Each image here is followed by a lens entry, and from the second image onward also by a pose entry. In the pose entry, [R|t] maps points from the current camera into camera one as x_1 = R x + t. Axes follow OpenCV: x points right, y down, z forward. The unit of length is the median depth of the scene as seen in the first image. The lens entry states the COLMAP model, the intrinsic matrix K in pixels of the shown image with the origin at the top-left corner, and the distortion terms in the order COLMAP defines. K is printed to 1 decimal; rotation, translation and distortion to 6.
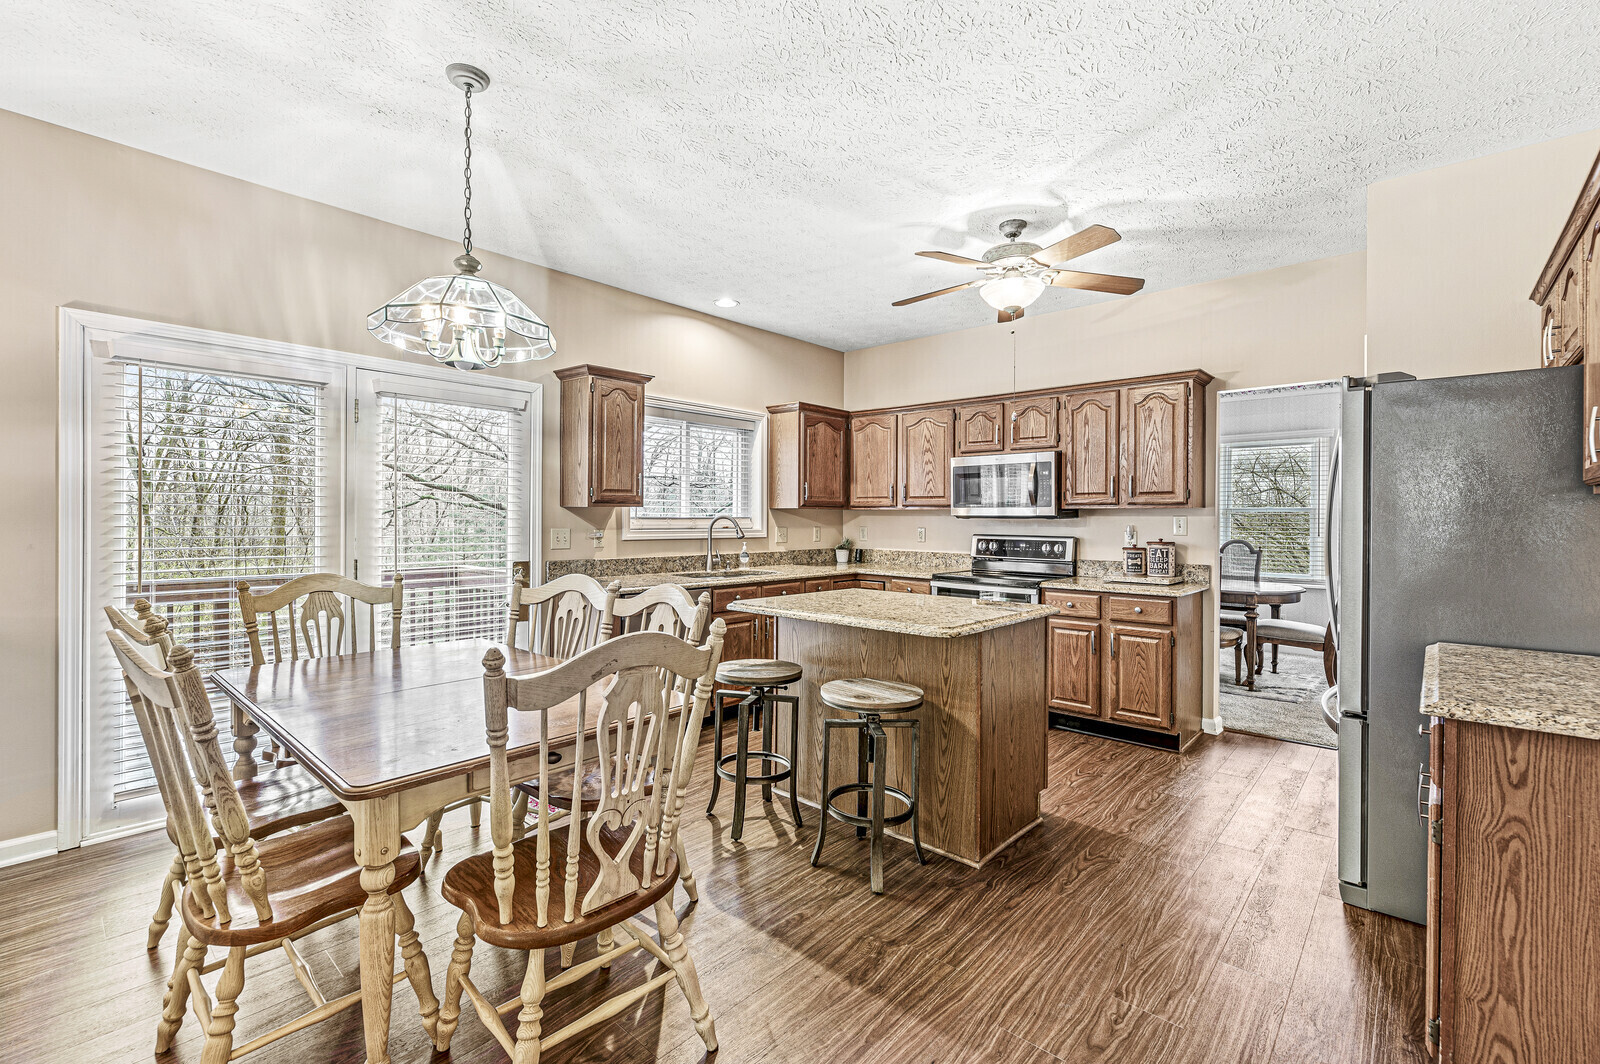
lens RADIAL K [[698.6, 0, 806.1], [0, 698.6, 520.7], [0, 0, 1]] dist [-0.000800, -0.000172]
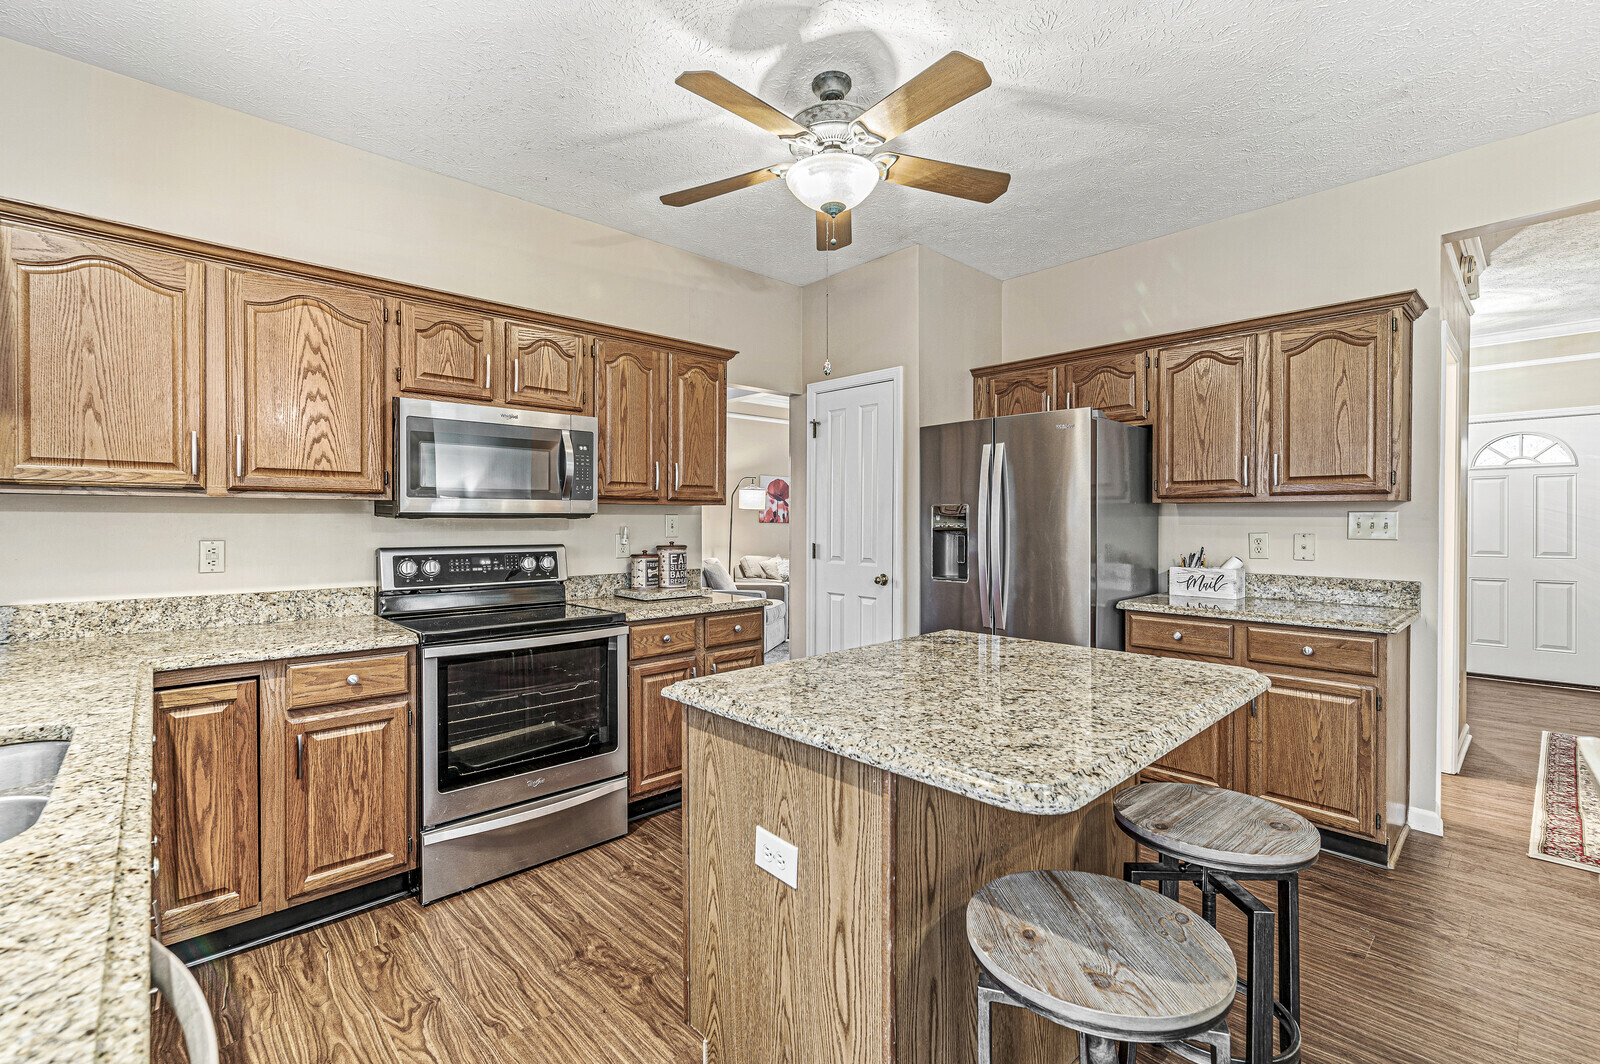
lens RADIAL K [[698.6, 0, 798.1], [0, 698.6, 526.7], [0, 0, 1]] dist [-0.000800, -0.000172]
pose [[0.089846, -0.010705, 0.995898, -0.262231], [0.009121, 0.999909, 0.009925, 0.000661], [-0.995914, 0.008191, 0.089936, 0.661001]]
